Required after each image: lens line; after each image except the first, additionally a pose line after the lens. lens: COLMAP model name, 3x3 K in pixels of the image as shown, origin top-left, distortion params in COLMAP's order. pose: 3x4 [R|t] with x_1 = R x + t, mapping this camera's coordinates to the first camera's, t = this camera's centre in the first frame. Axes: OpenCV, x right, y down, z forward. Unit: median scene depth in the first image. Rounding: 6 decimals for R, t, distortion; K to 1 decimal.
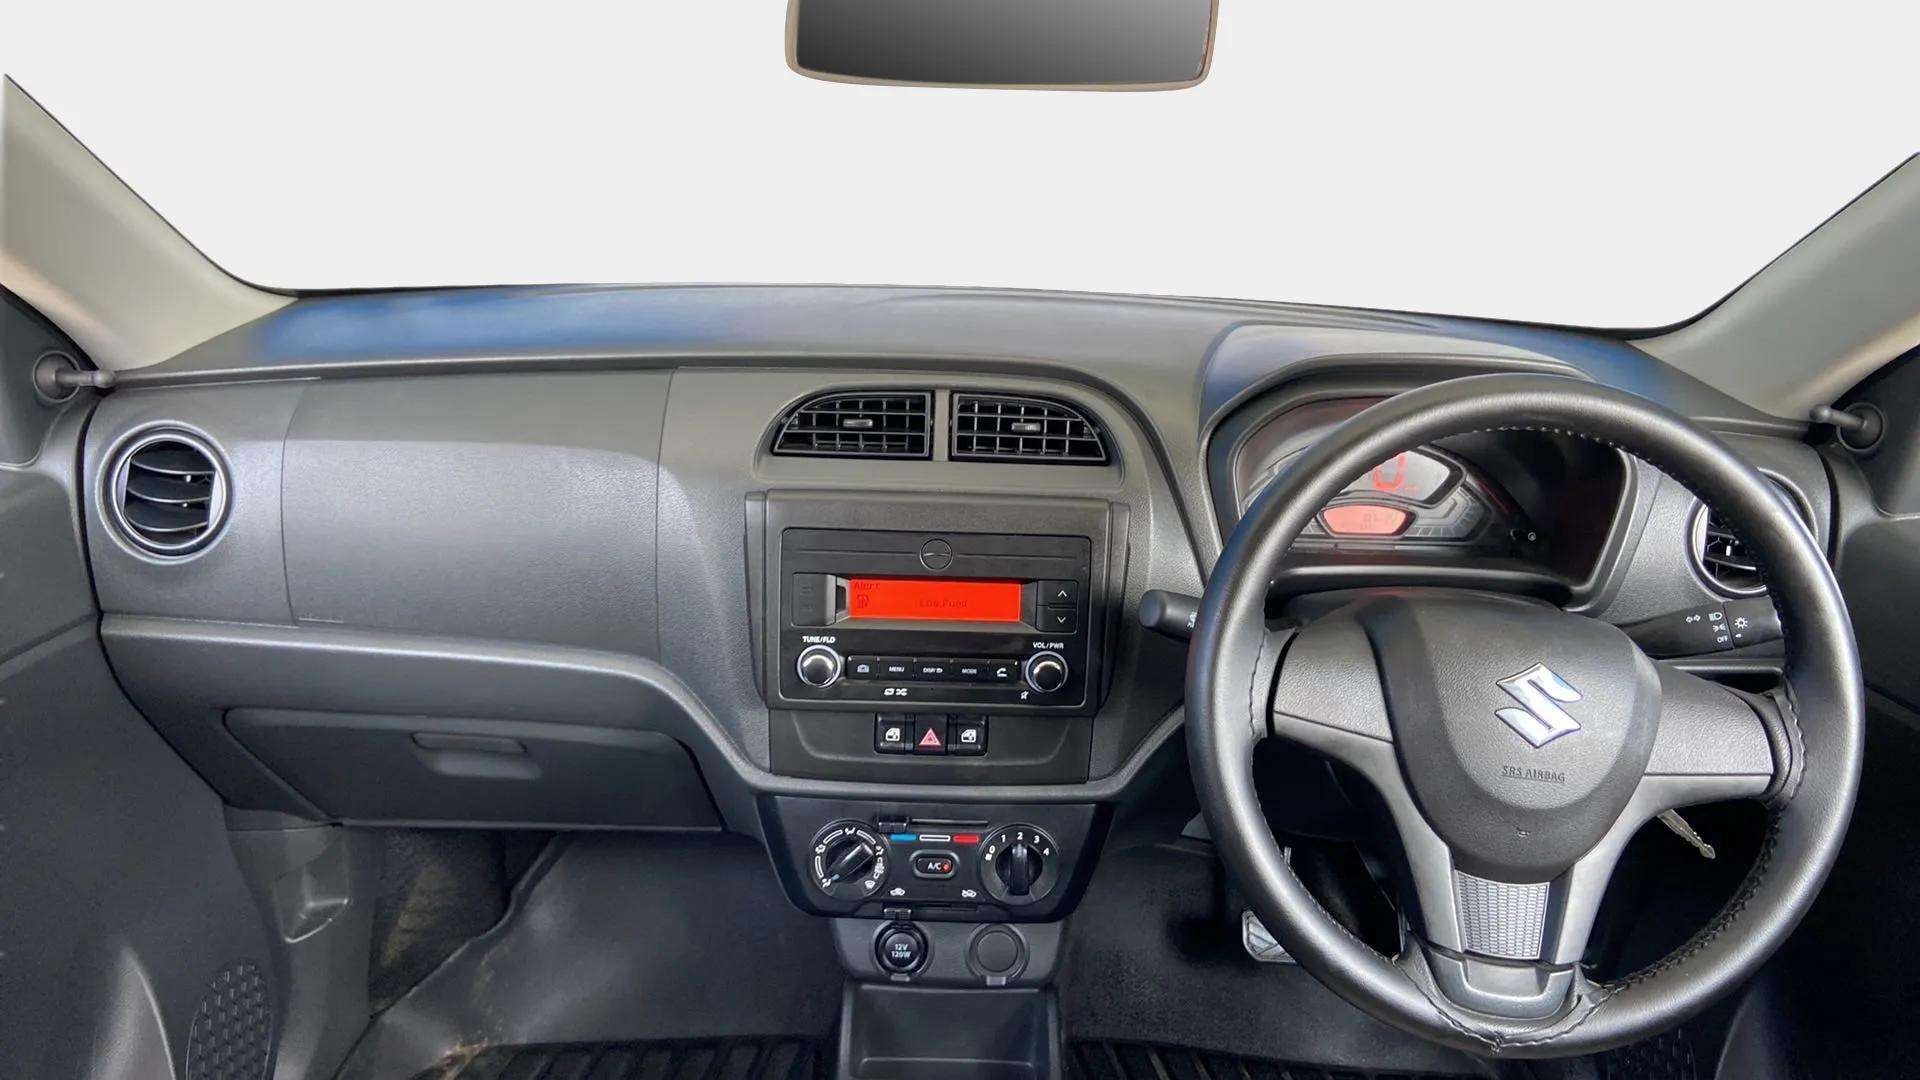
lens RADIAL K [[1319.2, 0, 979.4], [0, 1319.2, 532.7], [0, 0, 1]] dist [0.111315, -0.141464]
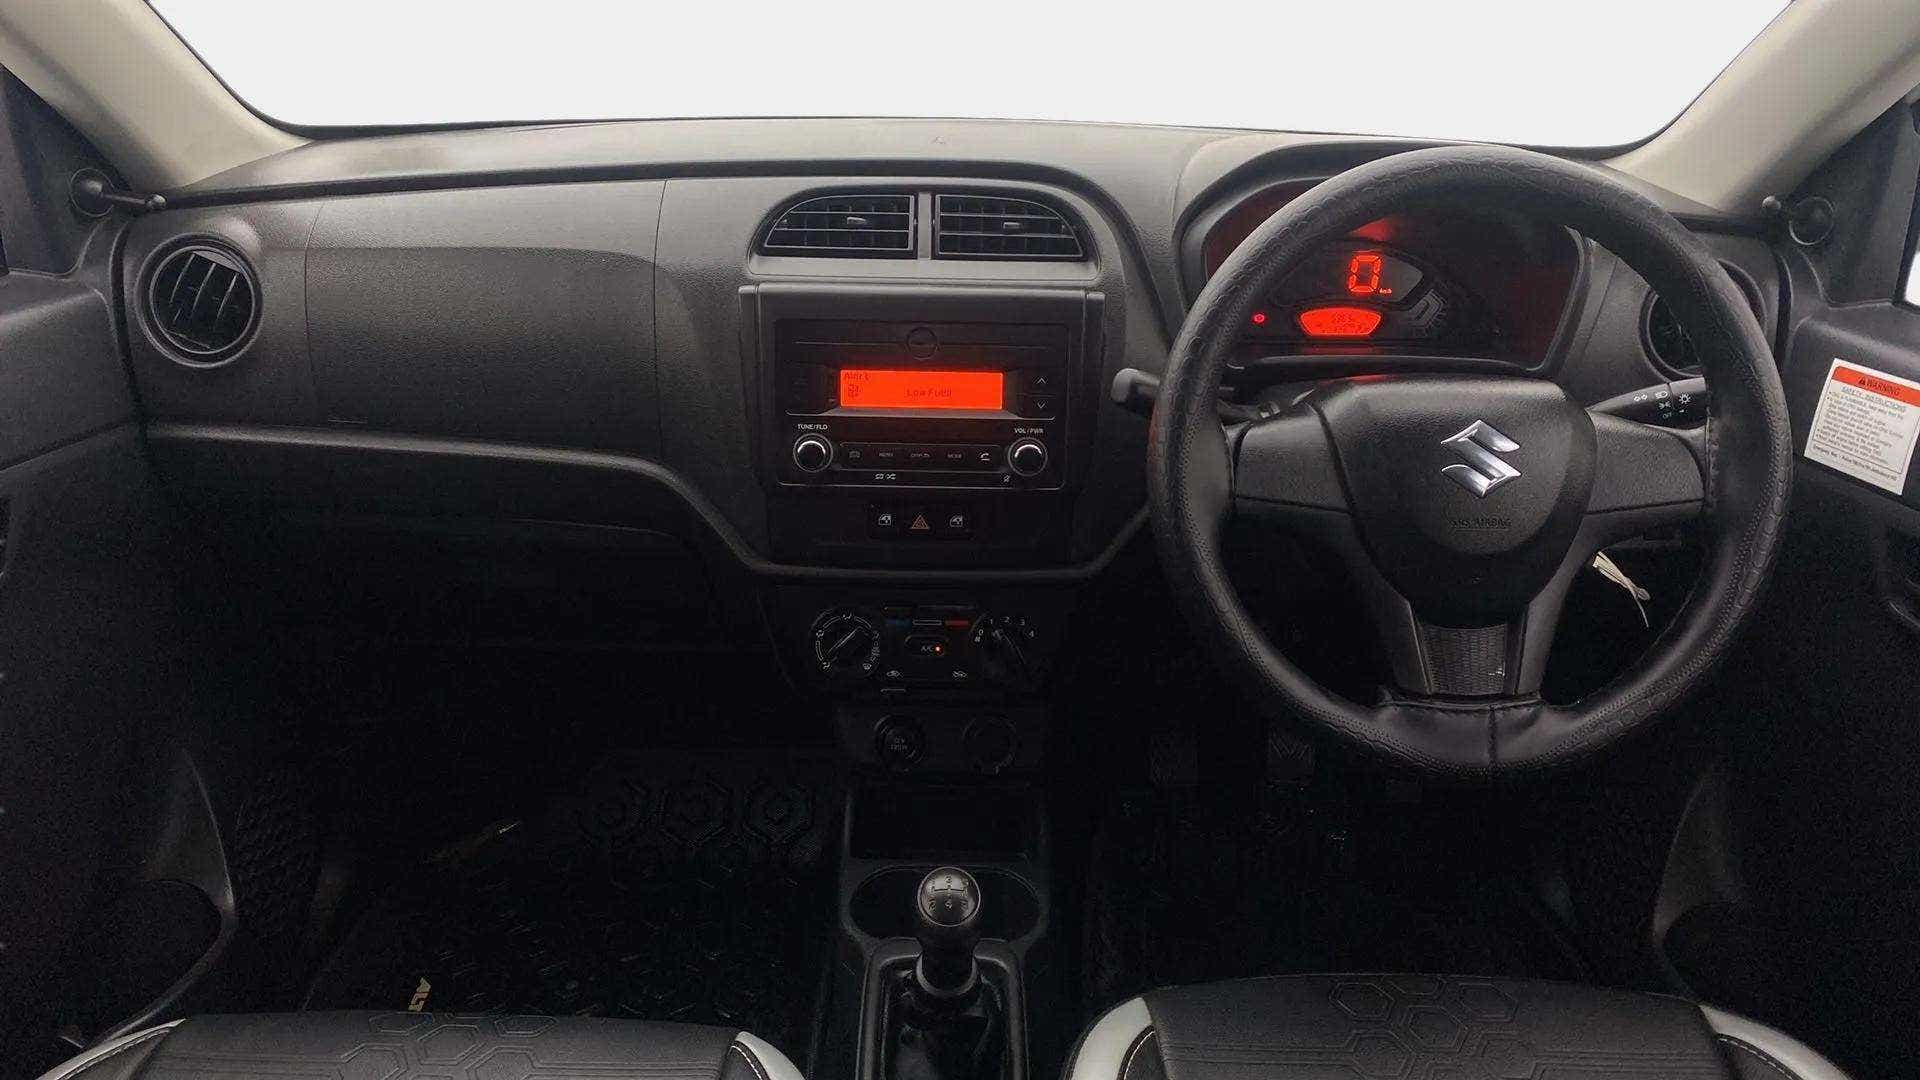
lens RADIAL K [[1319.2, 0, 979.4], [0, 1319.2, 532.7], [0, 0, 1]] dist [0.111315, -0.141464]
pose [[0.999821, -0.014203, -0.012511, 0.023854], [0.014770, 0.998813, 0.046423, 0.113396], [0.011837, -0.046599, 0.998844, -0.058894]]
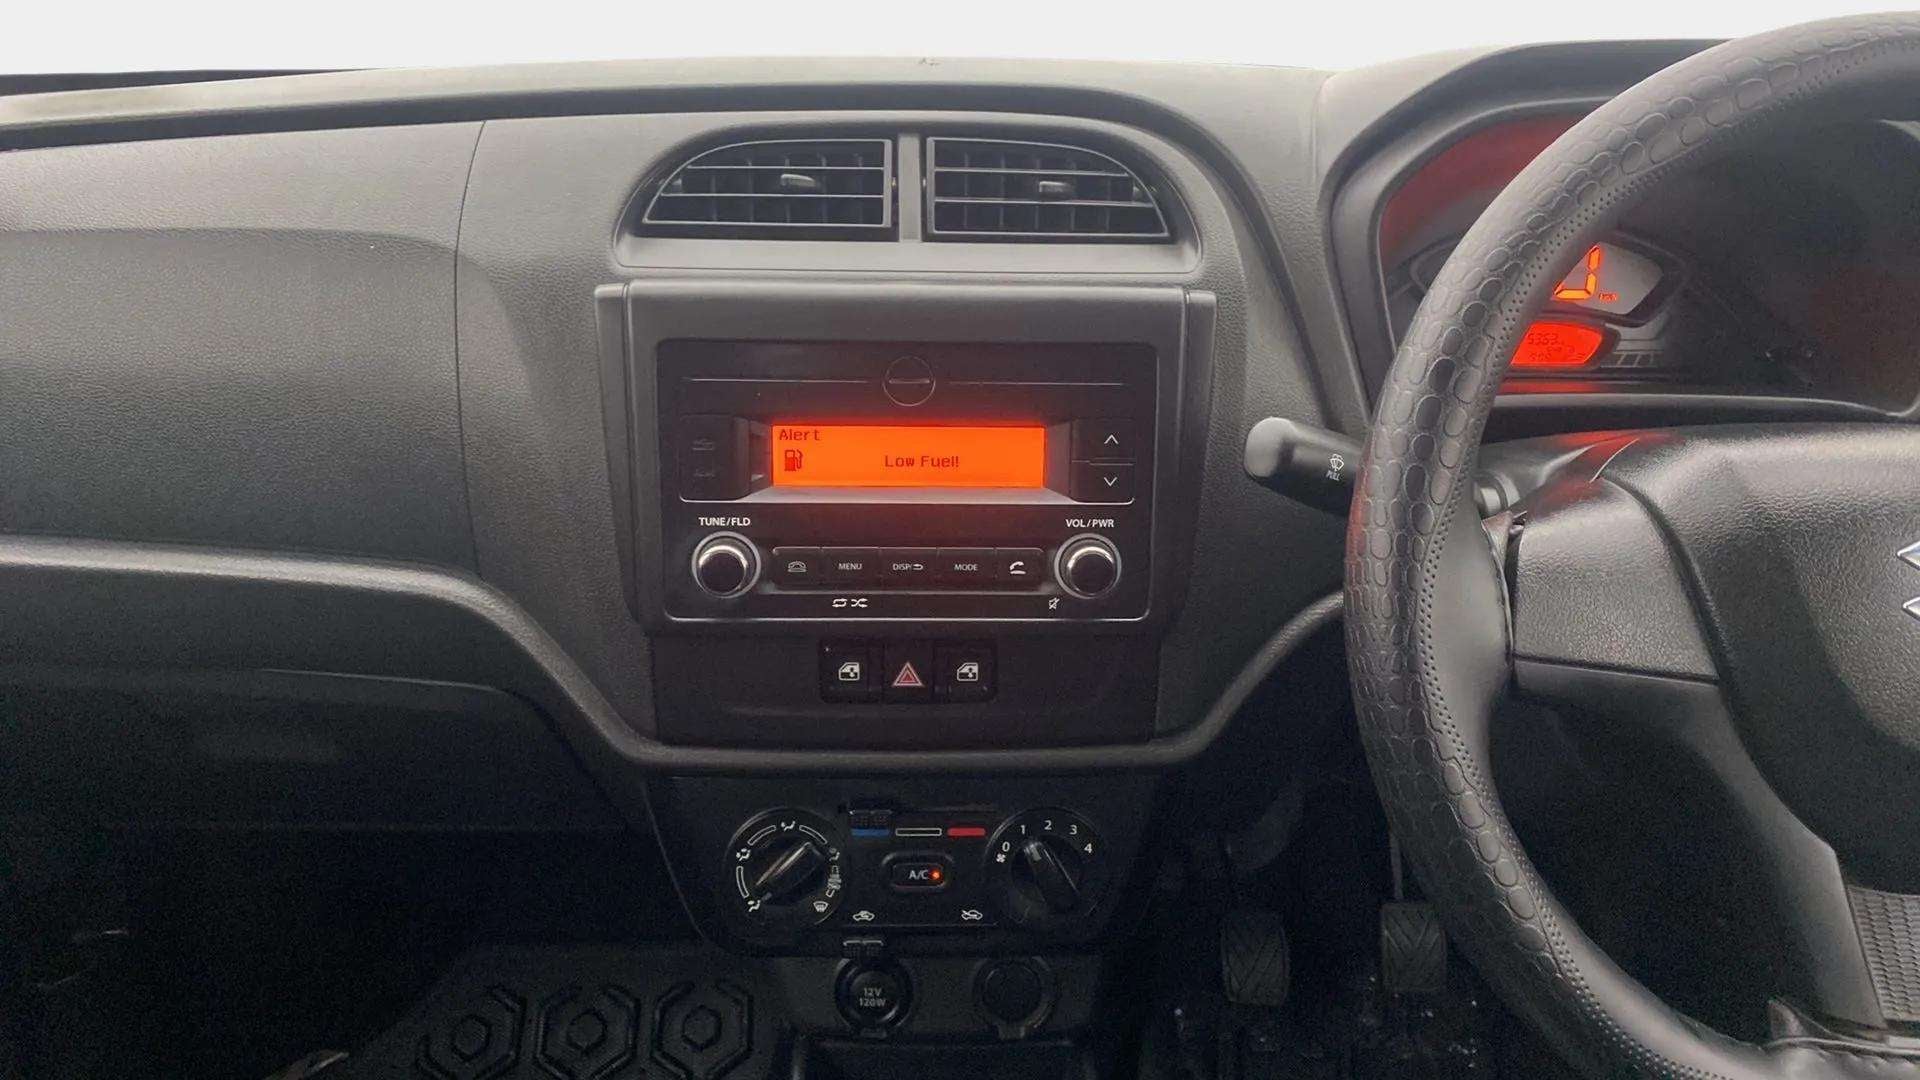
lens RADIAL K [[1319.2, 0, 979.4], [0, 1319.2, 532.7], [0, 0, 1]] dist [0.111315, -0.141464]
pose [[0.999470, -0.027032, 0.018123, -0.011572], [0.026844, 0.999584, 0.010510, 0.079032], [-0.018400, -0.010018, 0.999781, 0.358495]]
